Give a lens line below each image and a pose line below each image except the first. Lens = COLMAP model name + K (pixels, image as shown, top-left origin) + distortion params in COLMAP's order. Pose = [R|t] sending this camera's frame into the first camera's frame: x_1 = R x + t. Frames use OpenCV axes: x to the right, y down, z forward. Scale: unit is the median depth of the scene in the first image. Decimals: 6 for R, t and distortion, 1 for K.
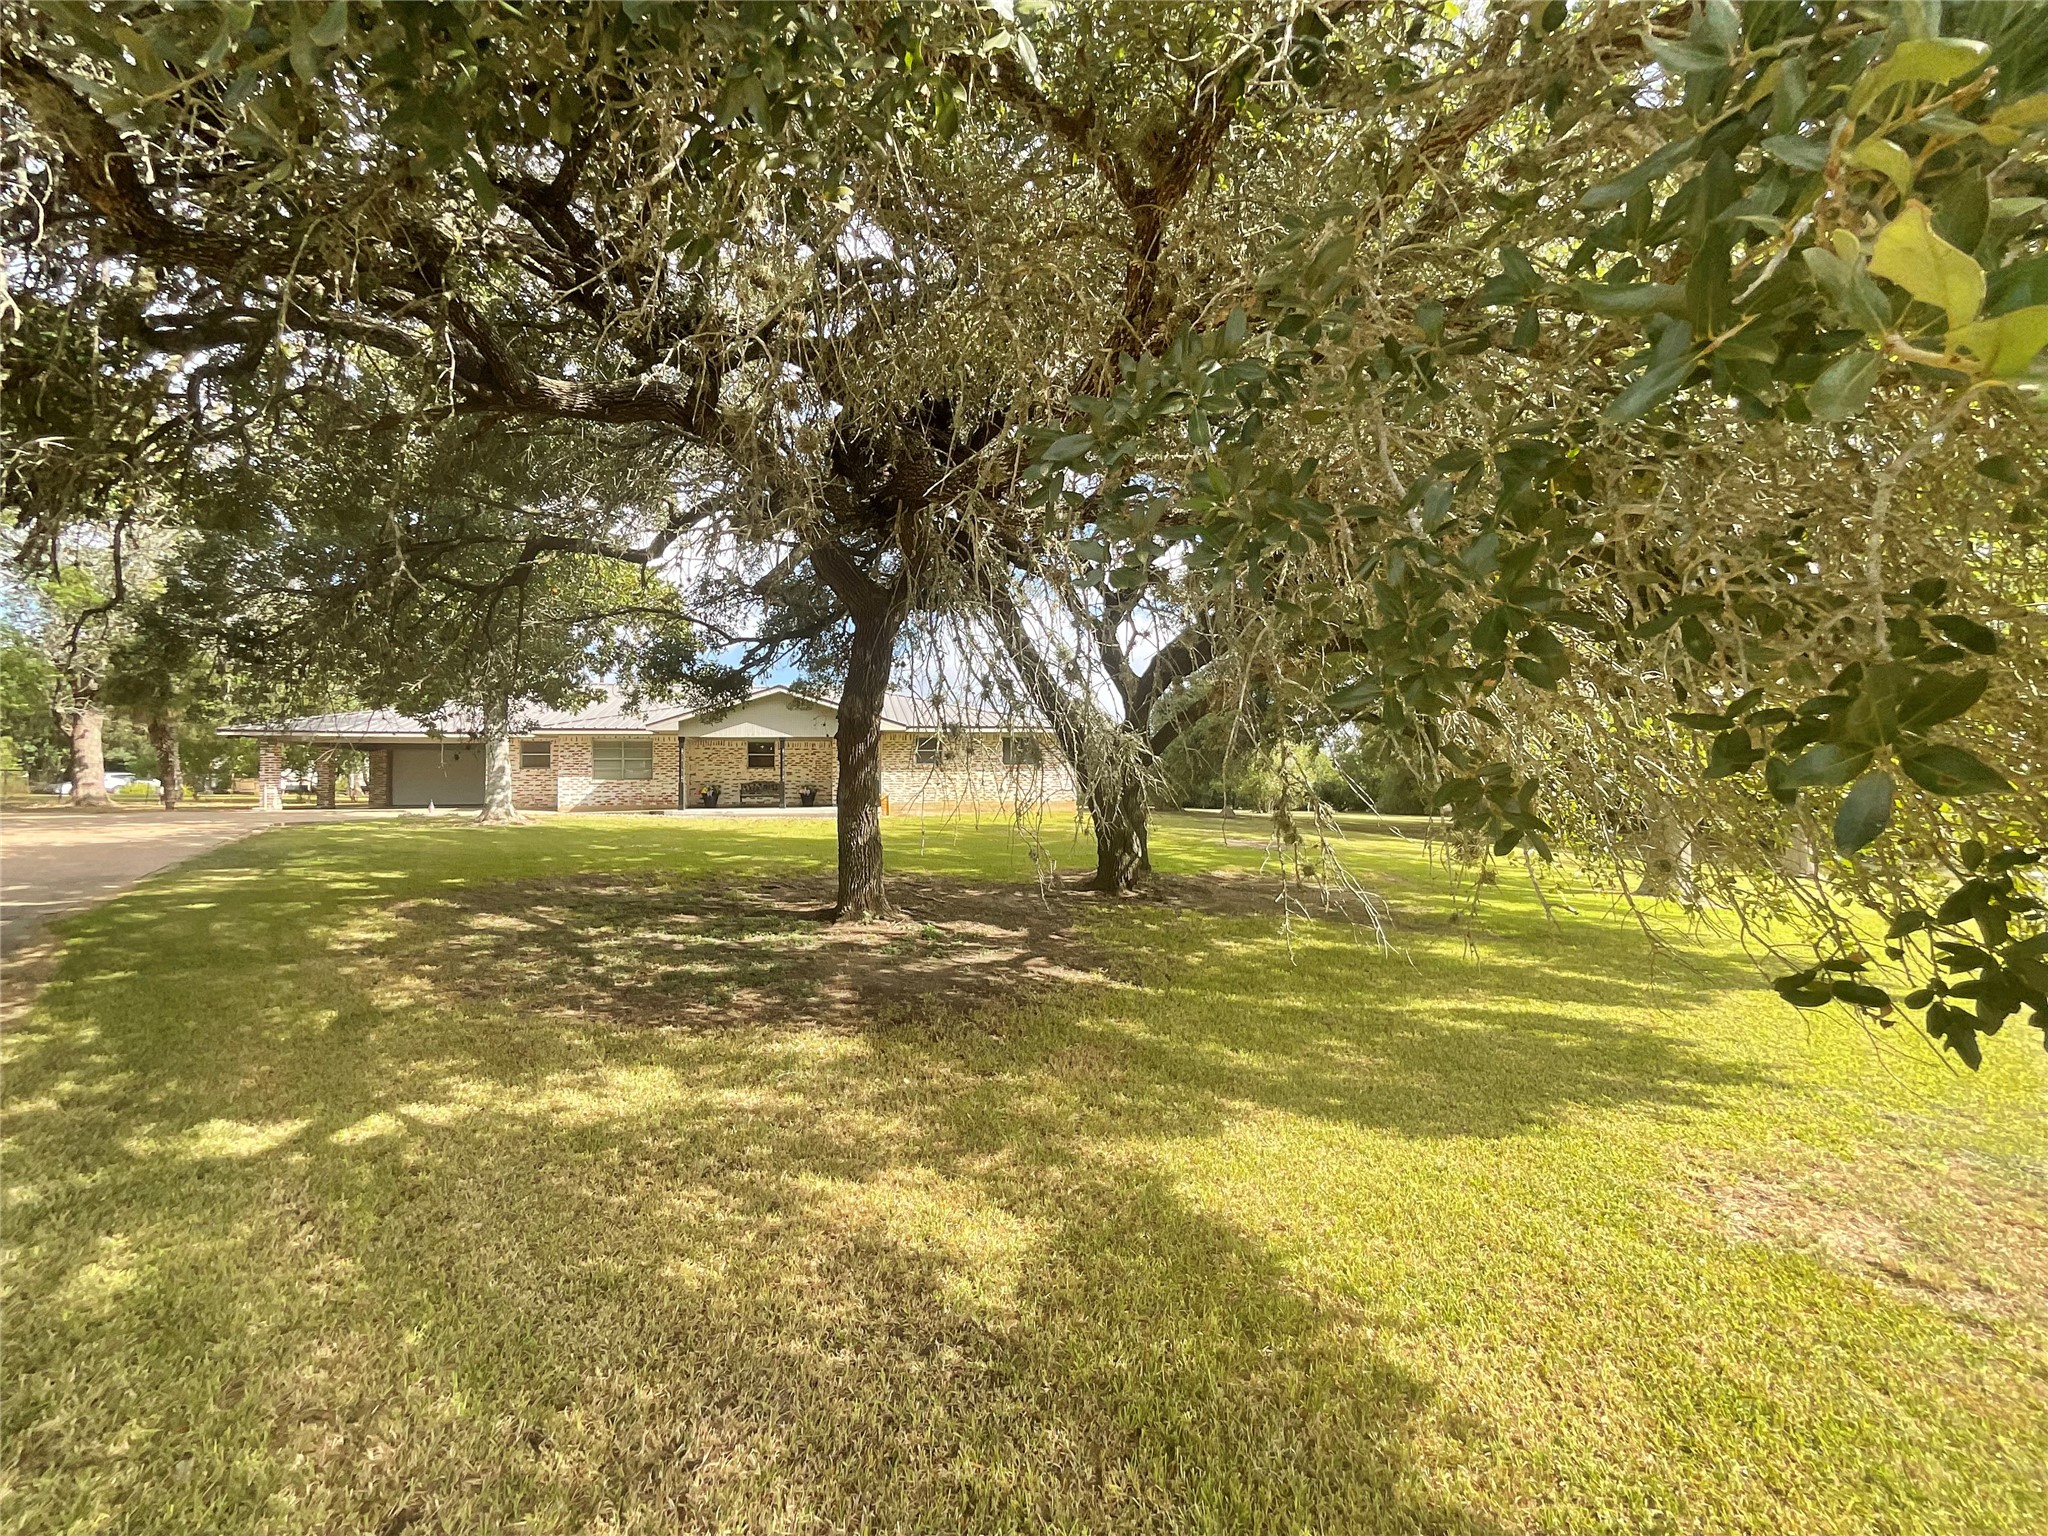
lens RADIAL K [[828.8, 0, 1029.0], [0, 828.8, 768.6], [0, 0, 1]] dist [-0.002578, 0.001906]
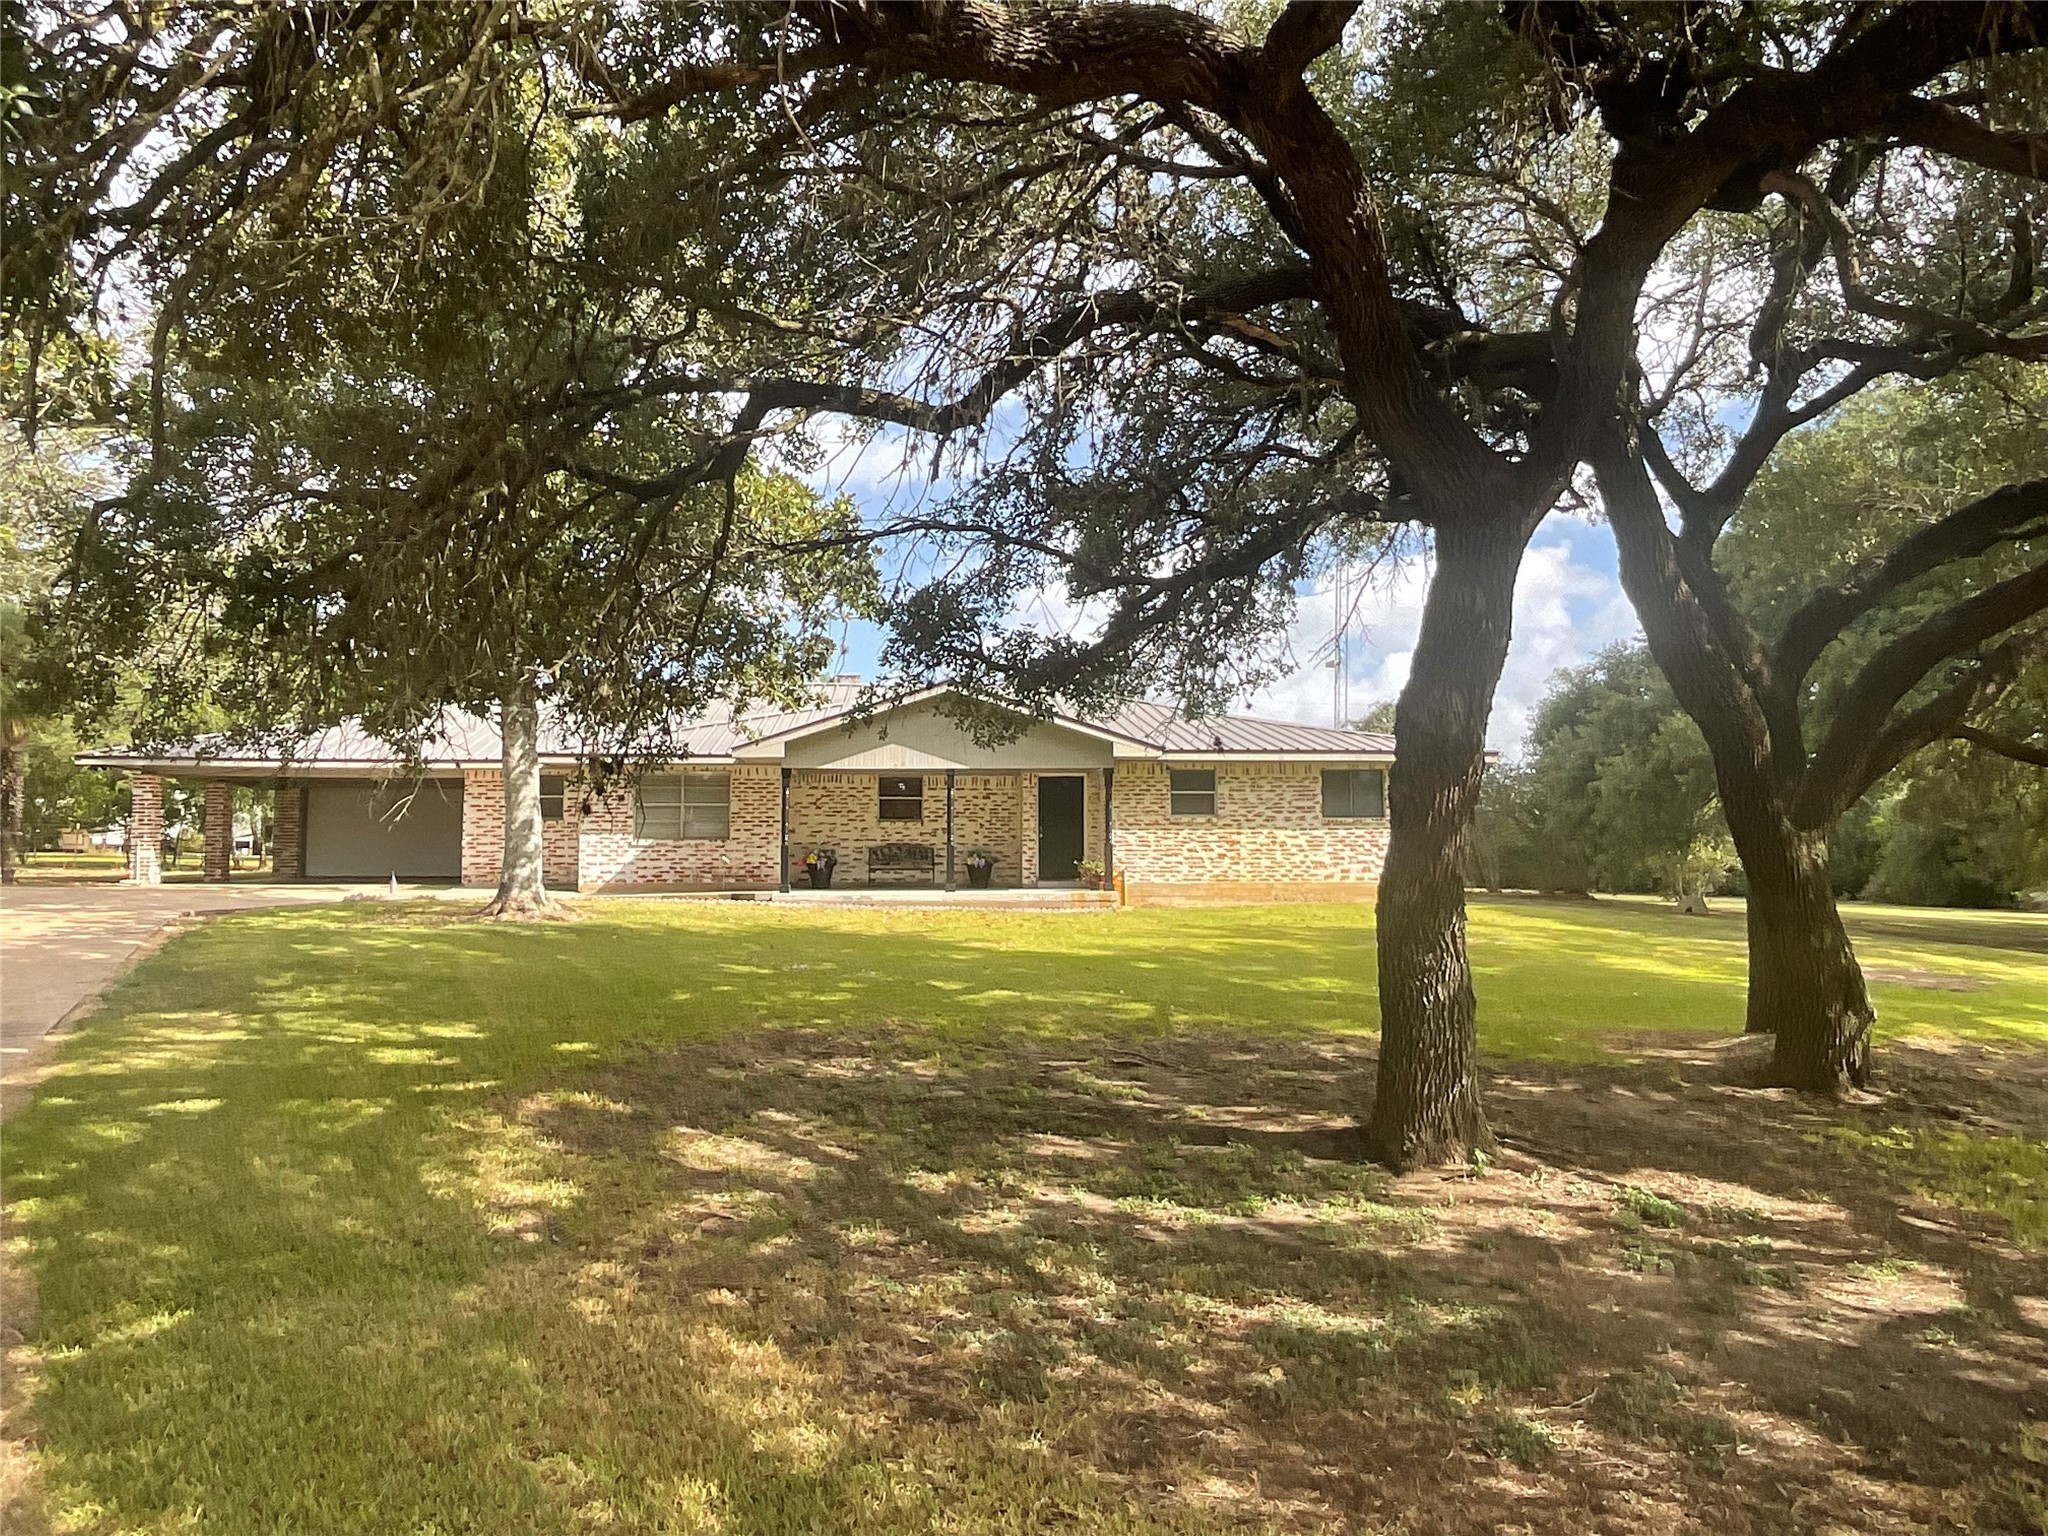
lens RADIAL K [[1321.2, 0, 1019.8], [0, 1321.2, 769.7], [0, 0, 1]] dist [-0.005841, -0.010850]
pose [[0.992731, 0.000756, -0.120349, -0.153098], [-0.005064, 0.999357, -0.035493, -0.005212], [0.120244, 0.035845, 0.992097, 0.097961]]
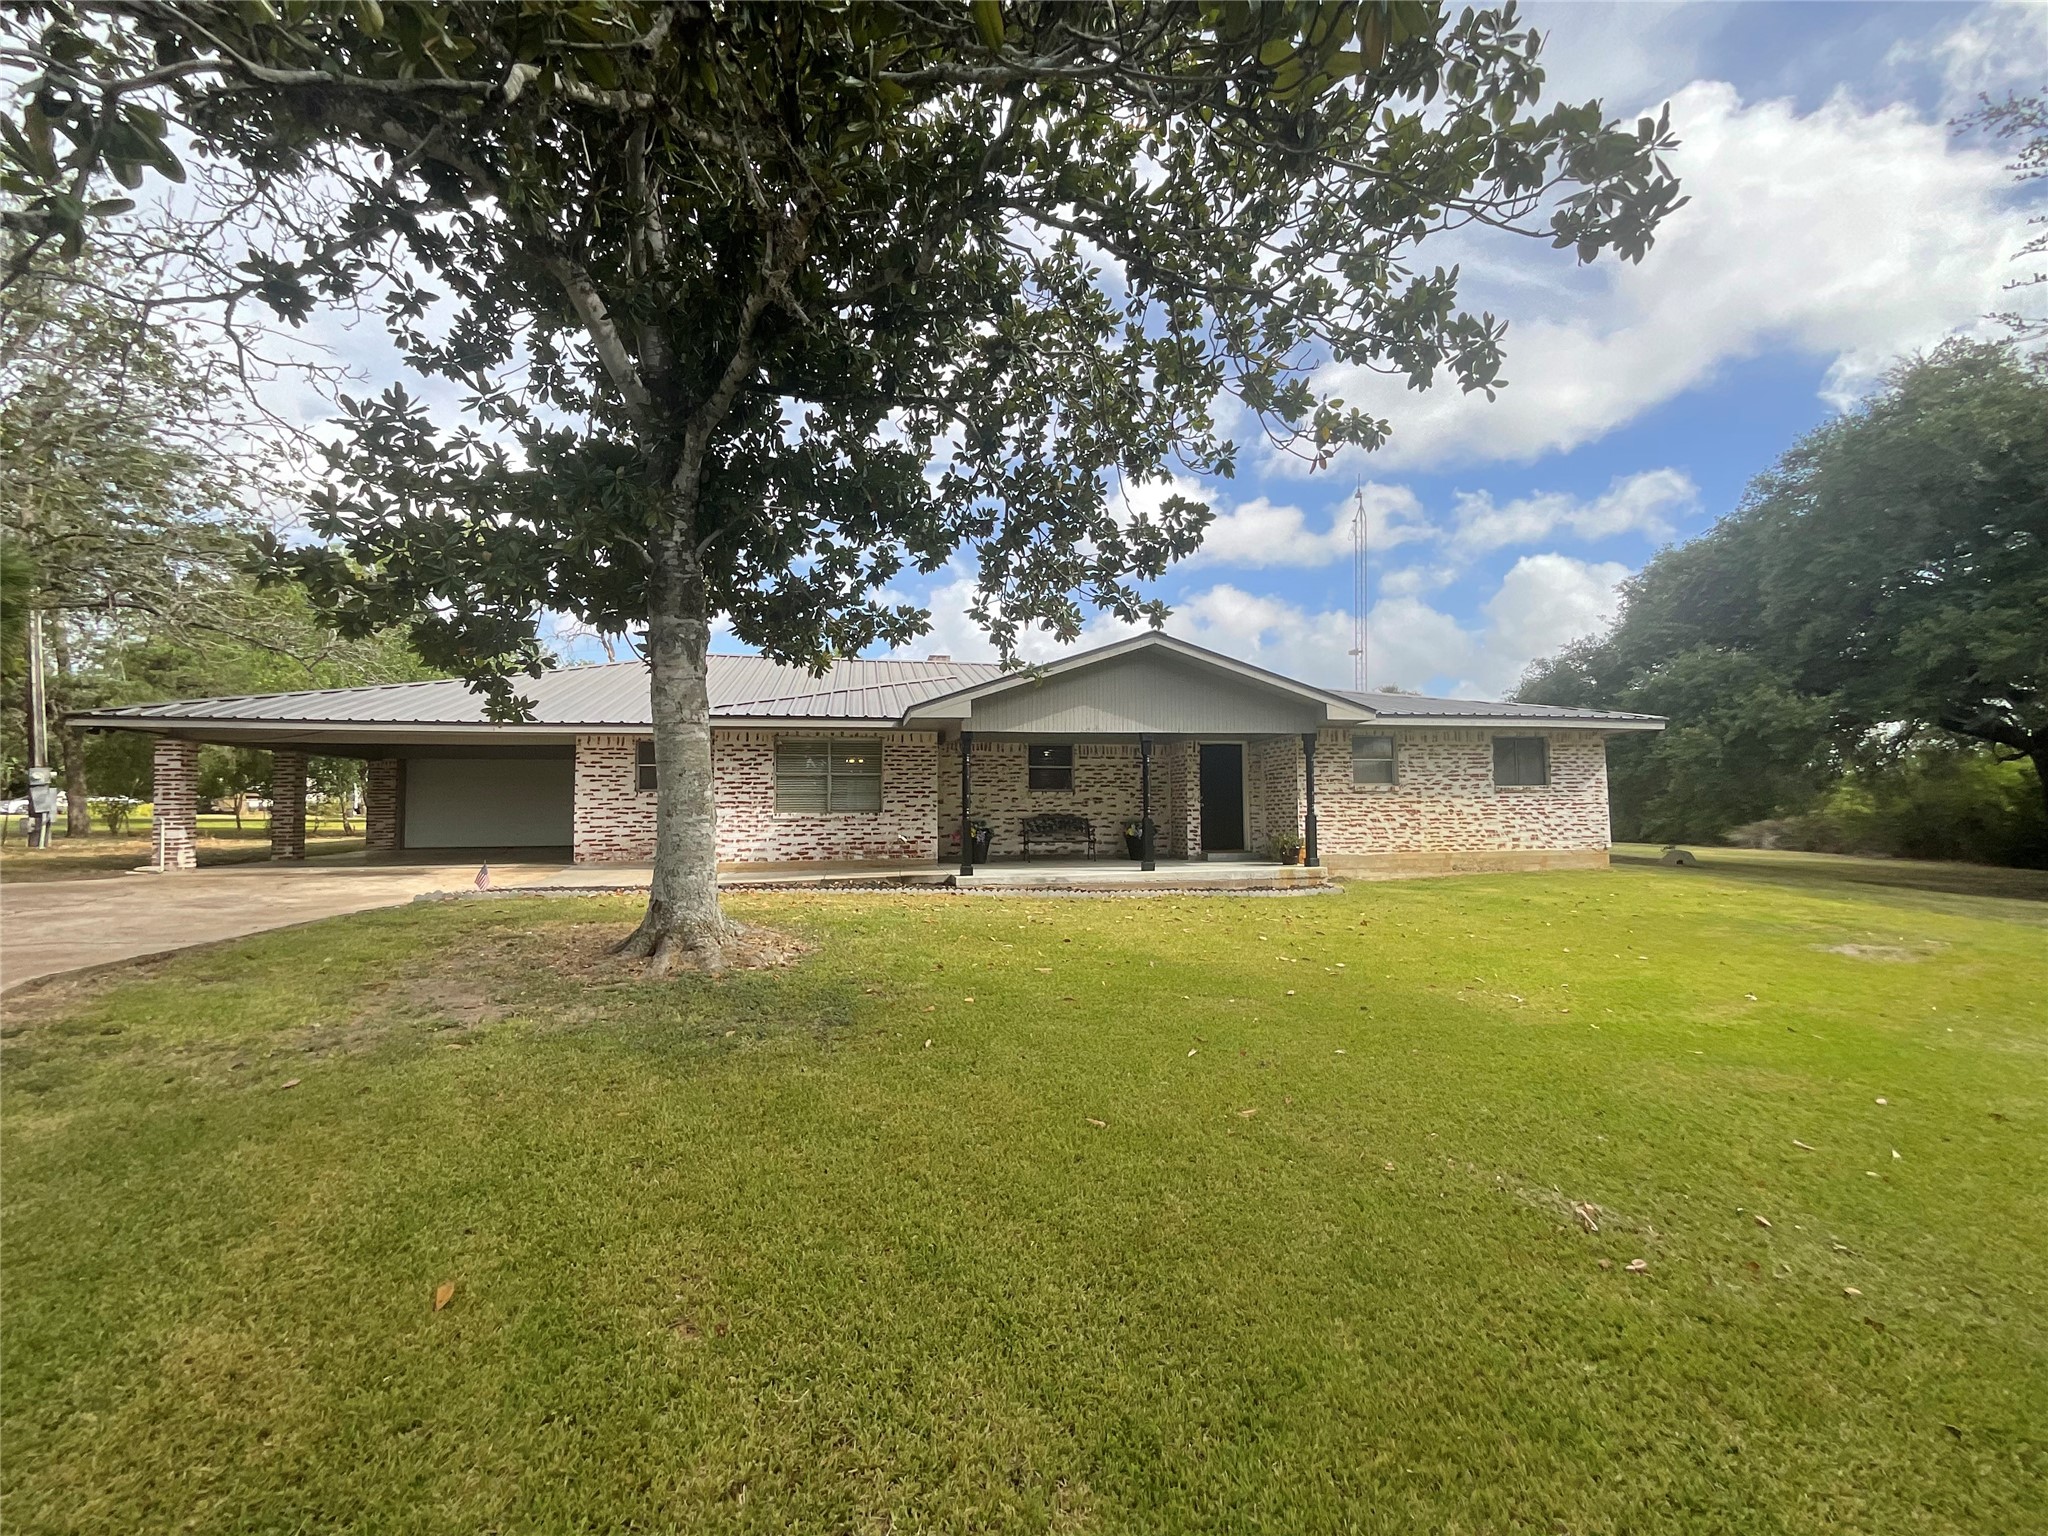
lens RADIAL K [[828.8, 0, 1021.6], [0, 828.8, 761.6], [0, 0, 1]] dist [-0.002578, 0.001906]
pose [[0.999907, 0.001494, -0.013554, -0.406566], [-0.001817, 0.999713, -0.023880, -0.008233], [0.013515, 0.023902, 0.999623, 0.525531]]
